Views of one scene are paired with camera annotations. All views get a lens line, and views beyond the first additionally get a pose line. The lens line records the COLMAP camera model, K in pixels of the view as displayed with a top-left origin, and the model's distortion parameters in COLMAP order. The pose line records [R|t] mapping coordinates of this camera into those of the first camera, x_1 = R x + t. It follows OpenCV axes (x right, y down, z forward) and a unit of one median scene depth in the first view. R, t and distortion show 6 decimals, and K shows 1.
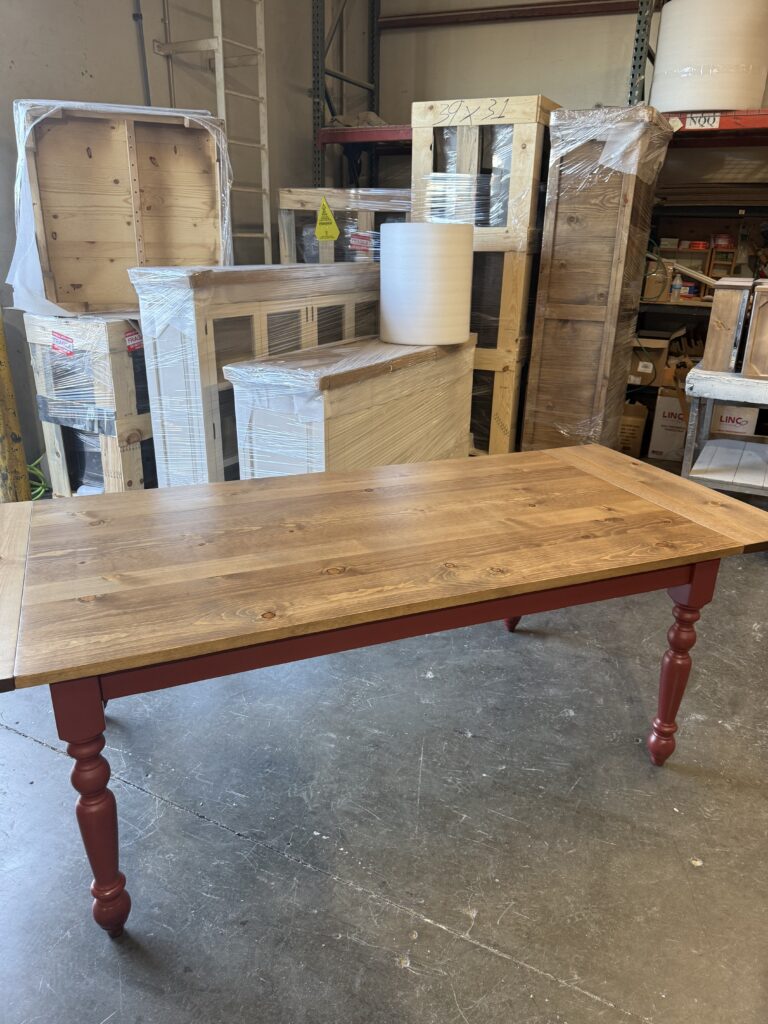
lens RADIAL K [[732.2, 0, 377.9], [0, 732.2, 514.5], [0, 0, 1]] dist [0.008175, -0.014956]
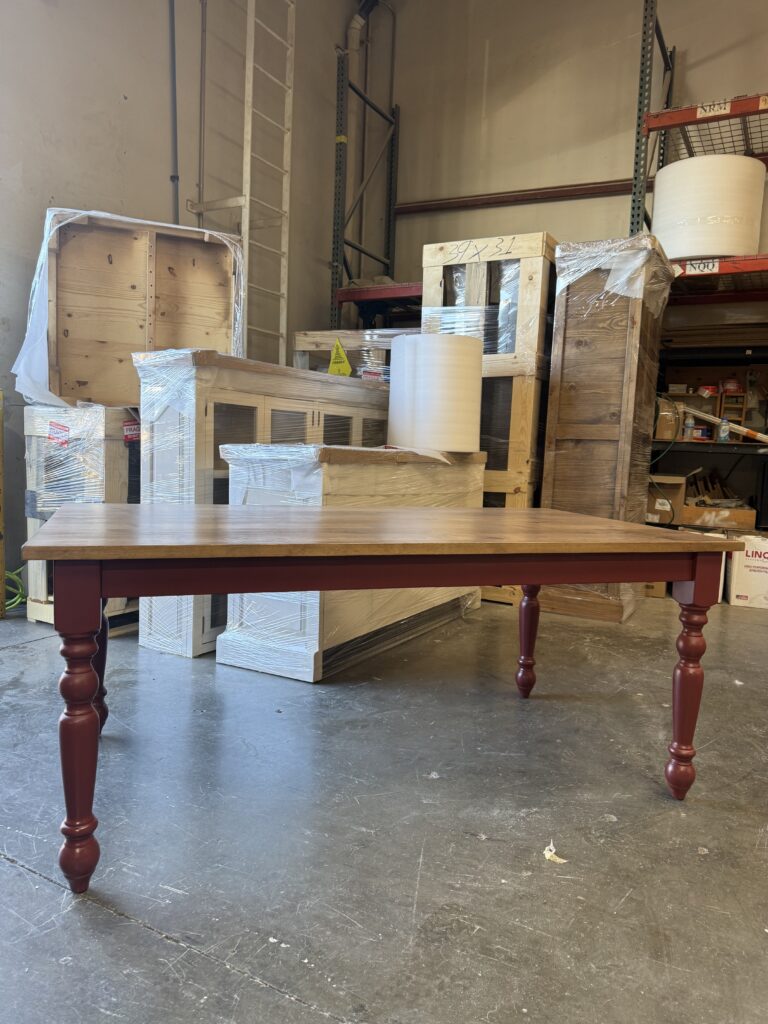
lens RADIAL K [[732.2, 0, 375.2], [0, 732.2, 514.3], [0, 0, 1]] dist [0.008175, -0.014956]
pose [[0.999449, 0.024838, -0.022031, 0.011442], [-0.029831, 0.963096, -0.267499, 0.110966], [0.014574, 0.268009, 0.963306, 0.095708]]
